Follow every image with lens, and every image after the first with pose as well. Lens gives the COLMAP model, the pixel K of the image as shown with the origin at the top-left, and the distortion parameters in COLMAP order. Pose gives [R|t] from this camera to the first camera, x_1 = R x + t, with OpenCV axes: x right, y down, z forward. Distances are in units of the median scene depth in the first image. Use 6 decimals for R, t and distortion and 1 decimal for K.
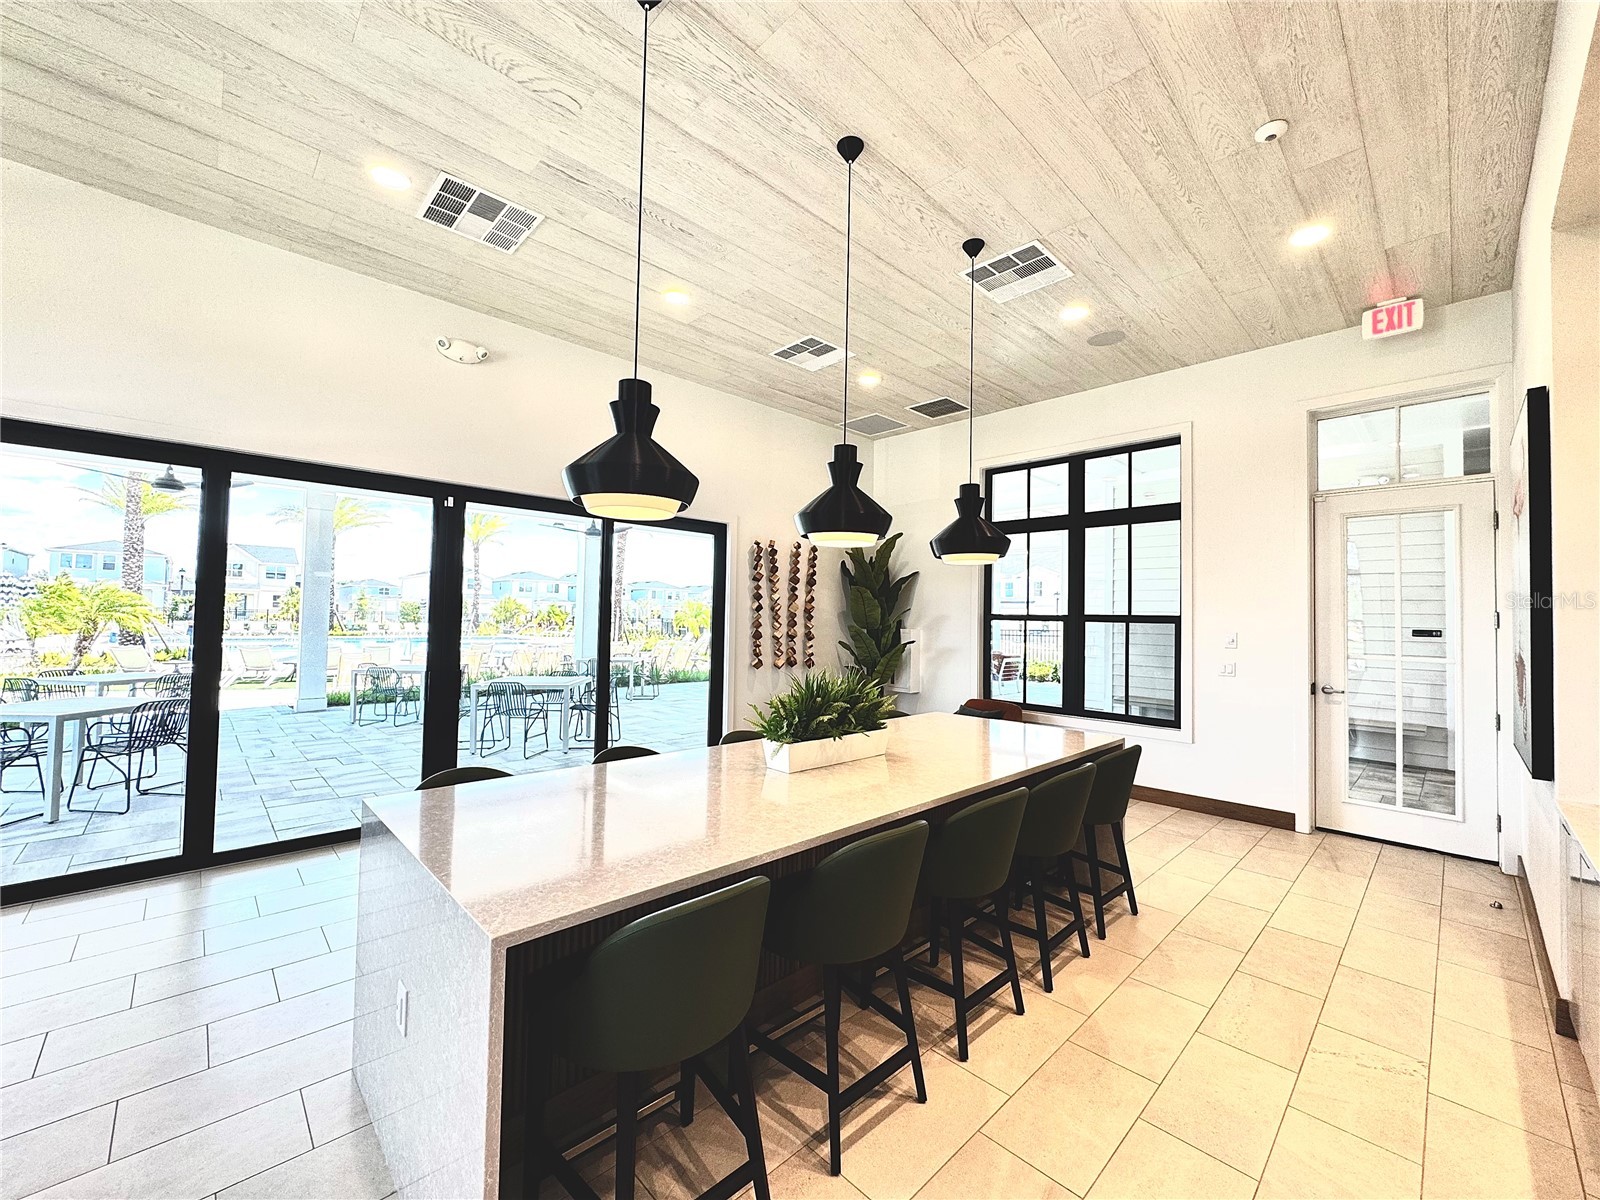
lens RADIAL K [[639.4, 0, 797.1], [0, 639.4, 597.0], [0, 0, 1]] dist [-0.000178, 0.000217]
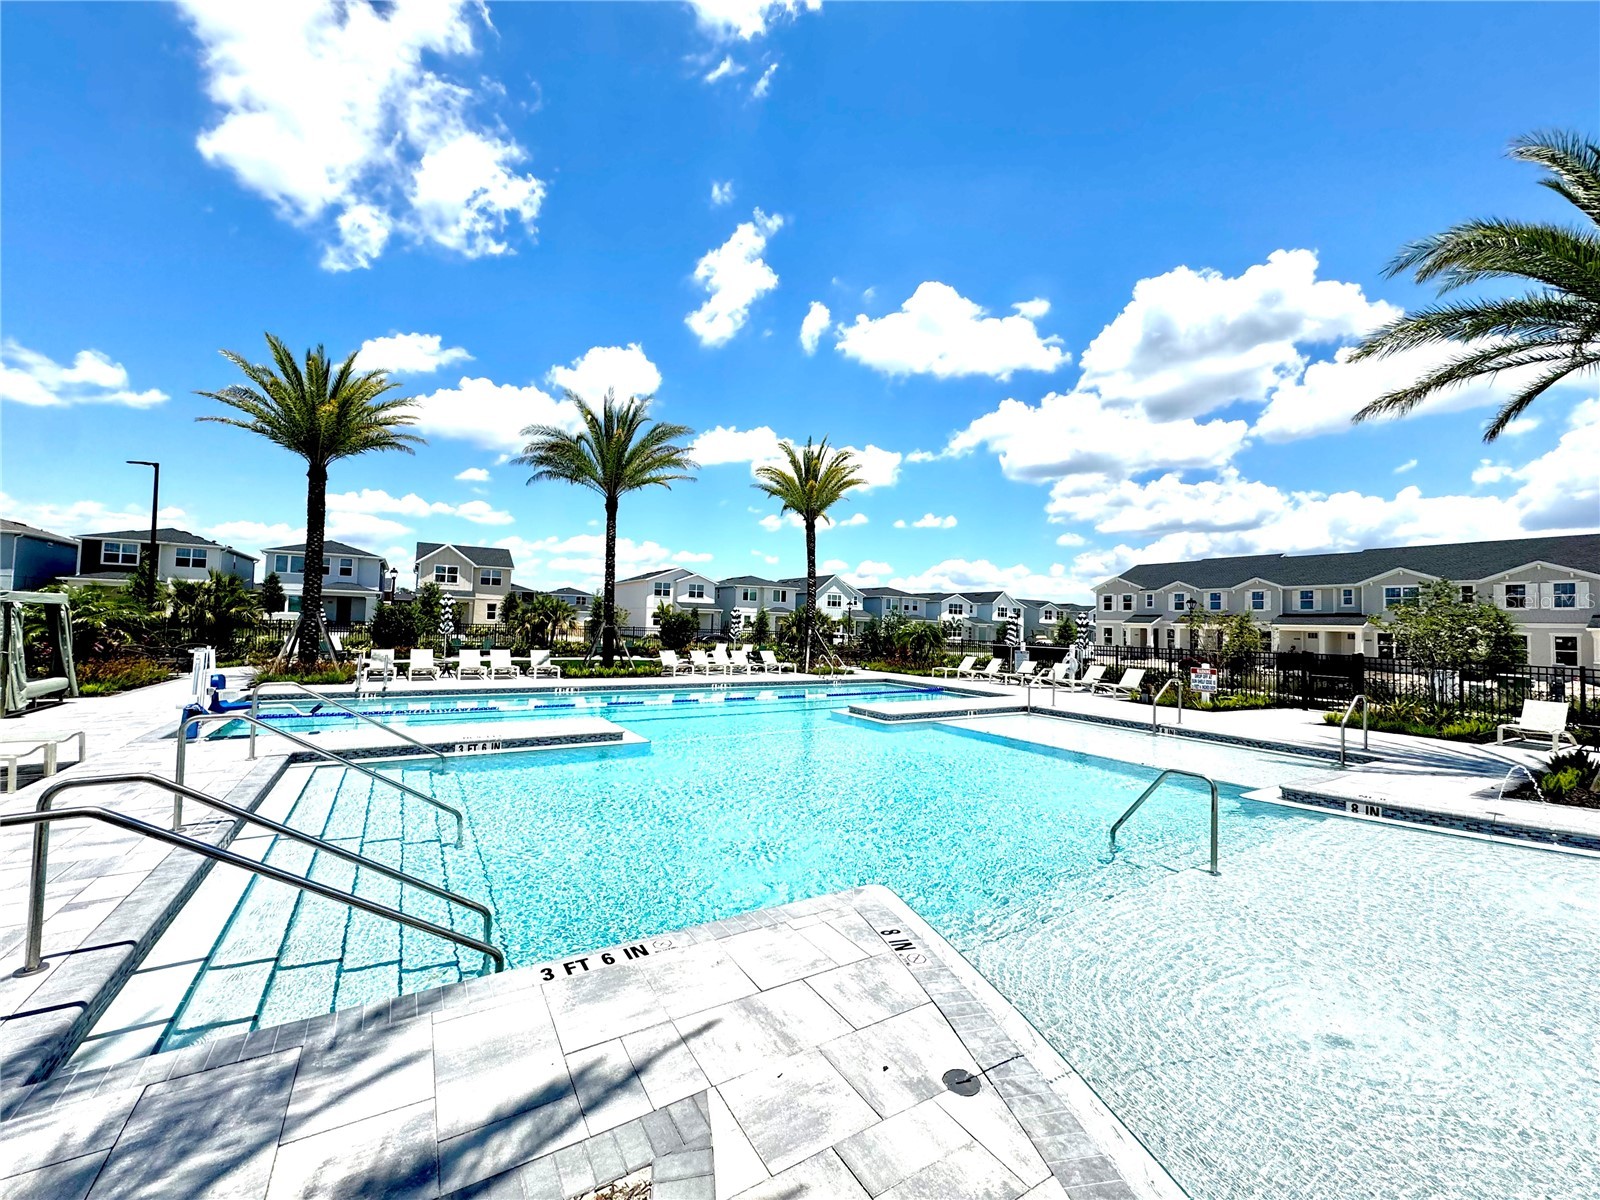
lens RADIAL K [[639.4, 0, 797.1], [0, 639.4, 597.0], [0, 0, 1]] dist [-0.000178, 0.000217]
pose [[0.977629, -0.003251, -0.210313, -2.497513], [-0.000008, 0.999880, -0.015489, 0.006521], [0.210338, 0.015144, 0.977511, 2.673253]]
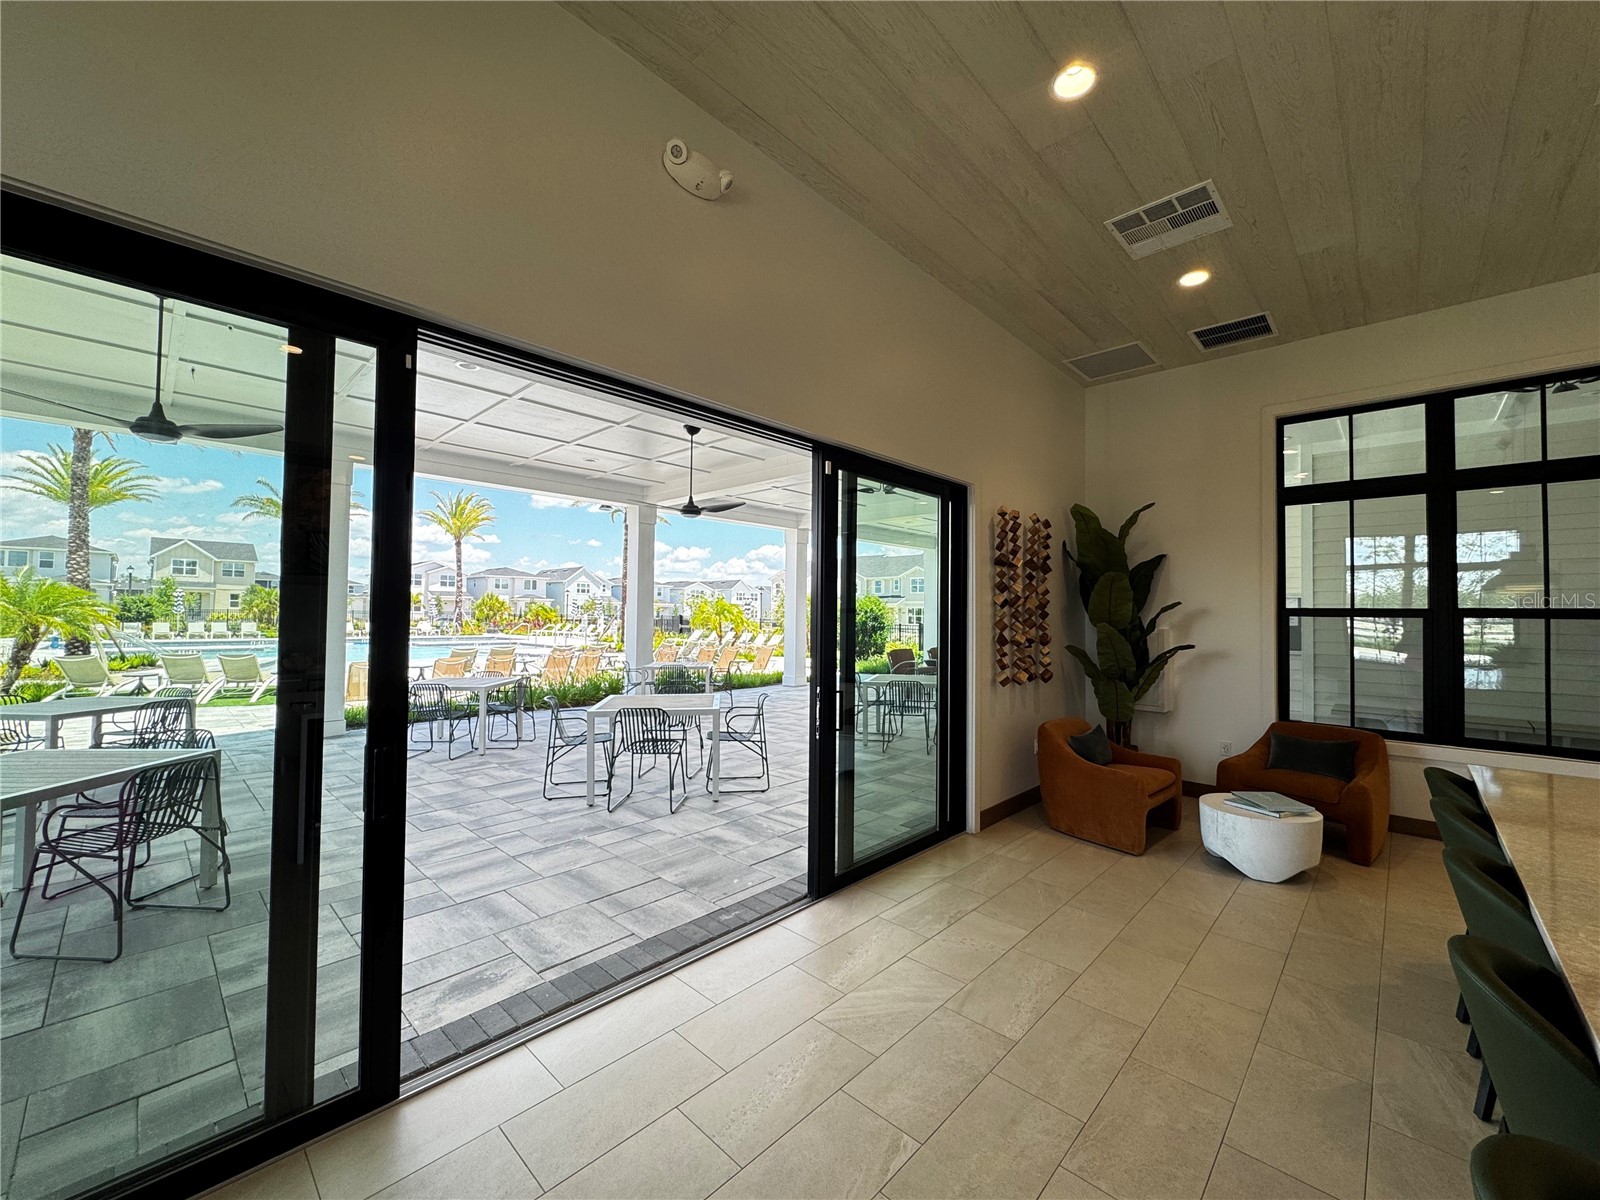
lens RADIAL K [[639.4, 0, 797.1], [0, 639.4, 597.0], [0, 0, 1]] dist [-0.000178, 0.000217]
pose [[0.999022, -0.007666, 0.043553, -0.321572], [0.007329, 0.999942, 0.007906, 0.002929], [-0.043611, -0.007579, 0.999020, 0.280215]]
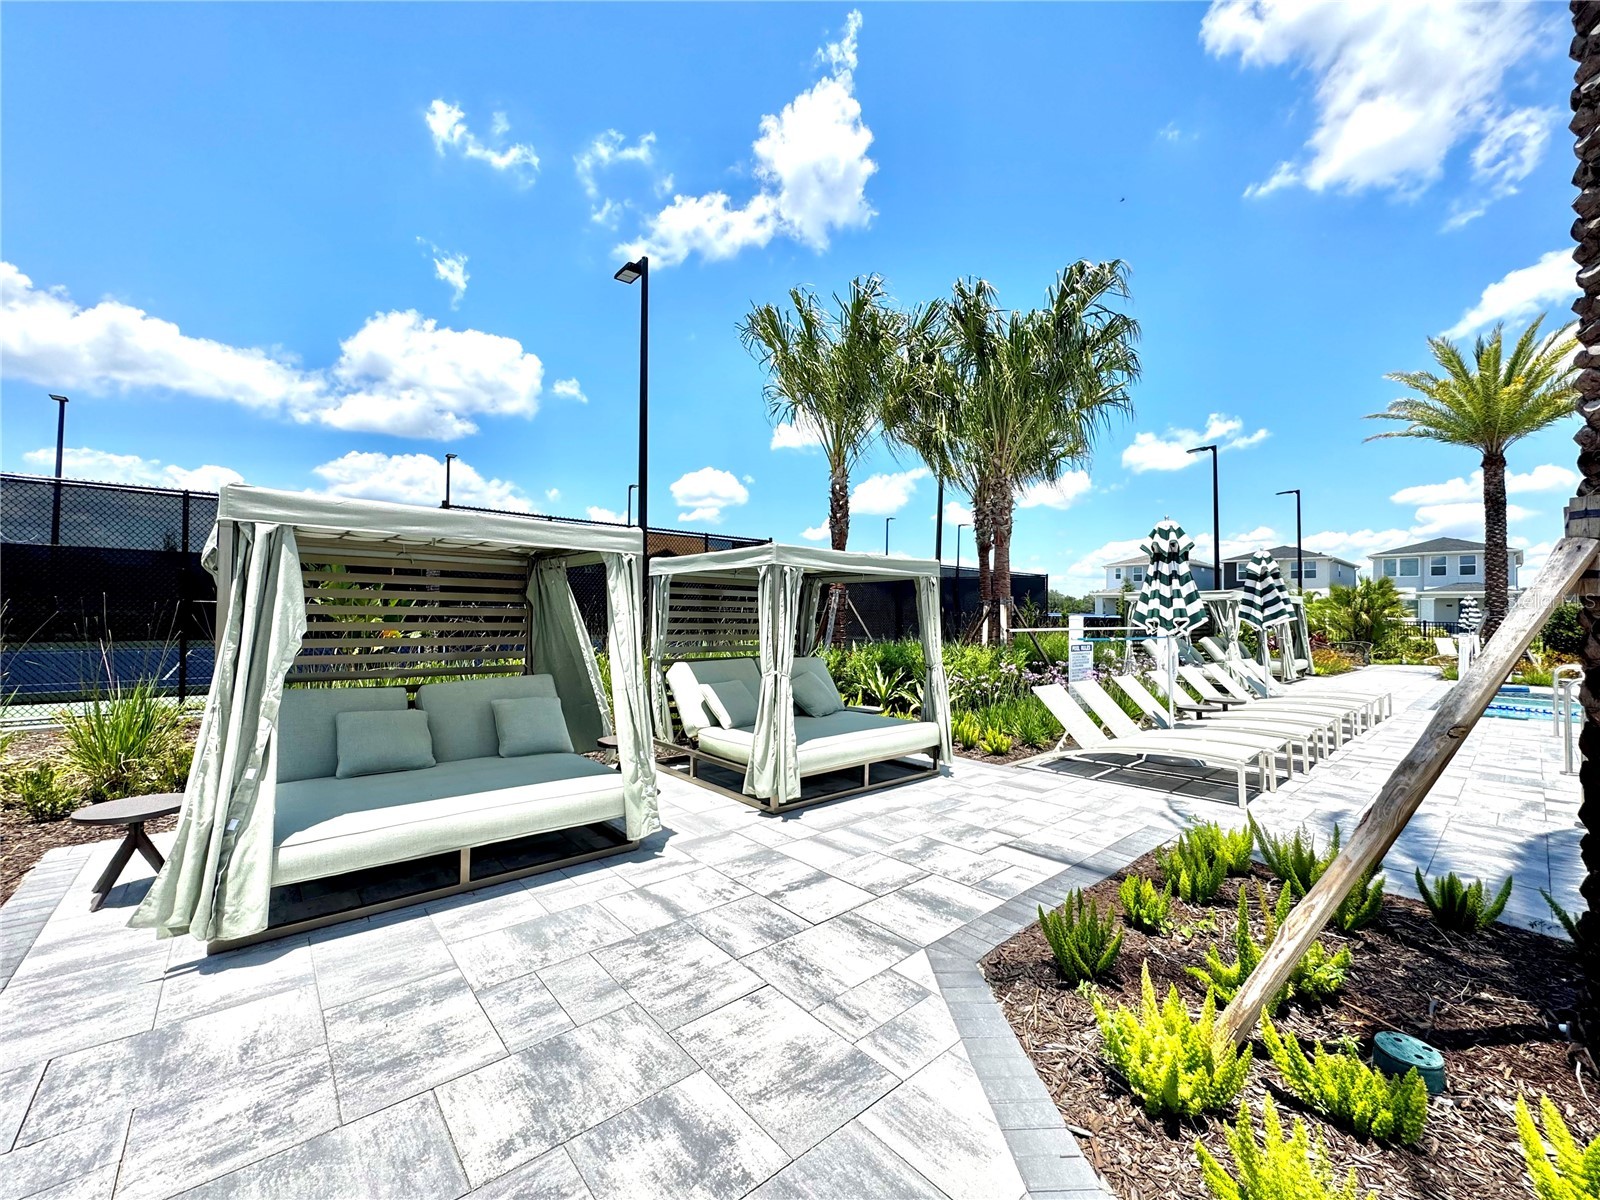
lens RADIAL K [[639.4, 0, 797.1], [0, 639.4, 597.0], [0, 0, 1]] dist [-0.000178, 0.000217]
pose [[-0.055952, -0.047801, -0.997289, -2.378606], [0.023851, 0.998504, -0.049197, 0.040783], [0.998149, -0.026539, -0.054728, 2.258370]]
